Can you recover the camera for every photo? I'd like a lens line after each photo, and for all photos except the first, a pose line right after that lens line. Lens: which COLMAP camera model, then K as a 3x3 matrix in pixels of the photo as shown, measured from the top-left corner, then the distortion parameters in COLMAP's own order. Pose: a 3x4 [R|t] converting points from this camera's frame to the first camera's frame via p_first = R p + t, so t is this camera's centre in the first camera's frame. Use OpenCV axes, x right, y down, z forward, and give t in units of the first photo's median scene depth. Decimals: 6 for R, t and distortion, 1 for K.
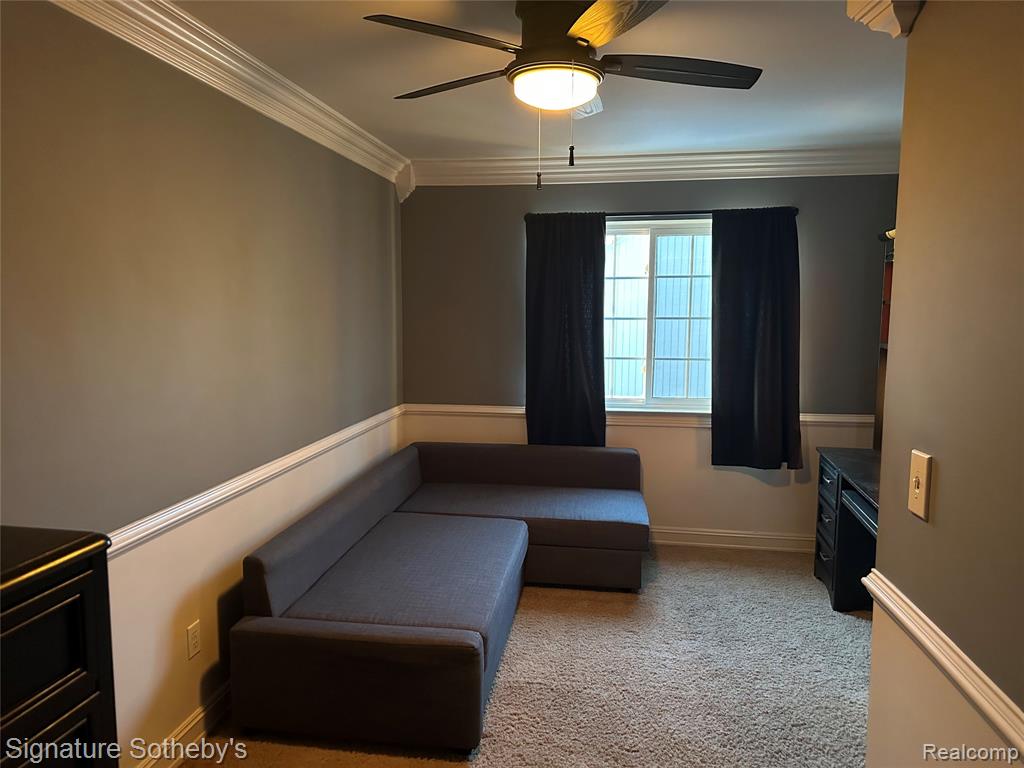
lens RADIAL K [[723.3, 0, 517.1], [0, 723.3, 385.0], [0, 0, 1]] dist [-0.003225, 0.000168]
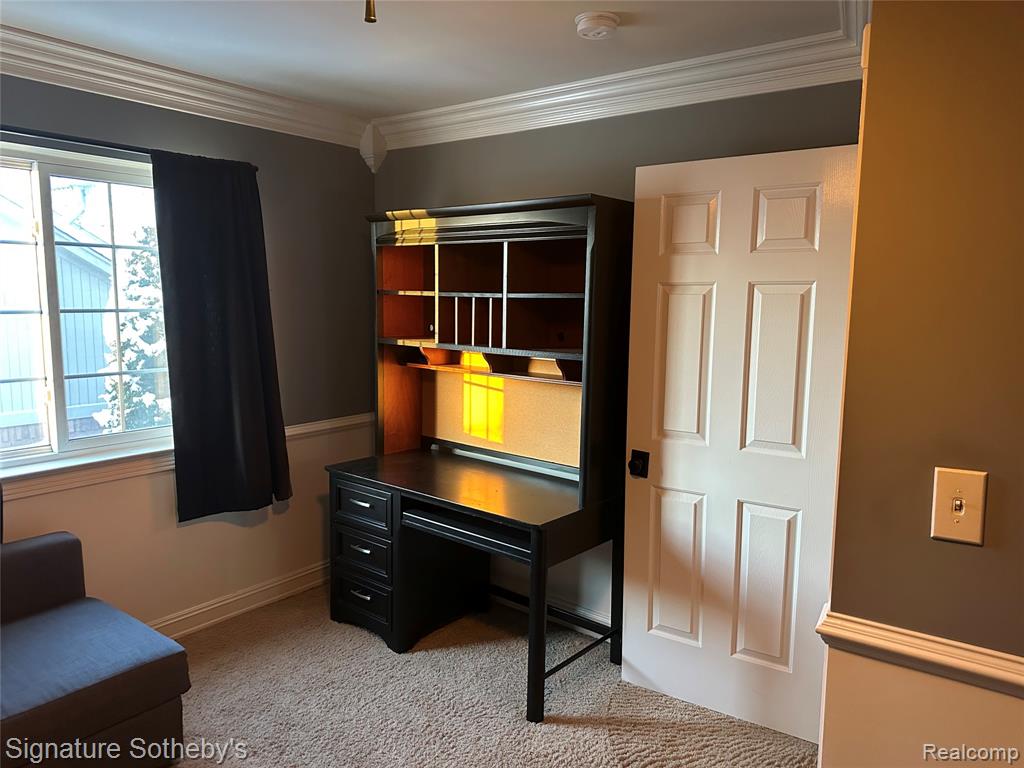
lens RADIAL K [[723.3, 0, 517.1], [0, 723.3, 385.0], [0, 0, 1]] dist [-0.003225, 0.000168]
pose [[0.482343, -0.109414, 0.869122, -0.166090], [0.088228, 0.993192, 0.076069, -0.045359], [-0.871528, 0.039989, 0.488713, 0.378229]]
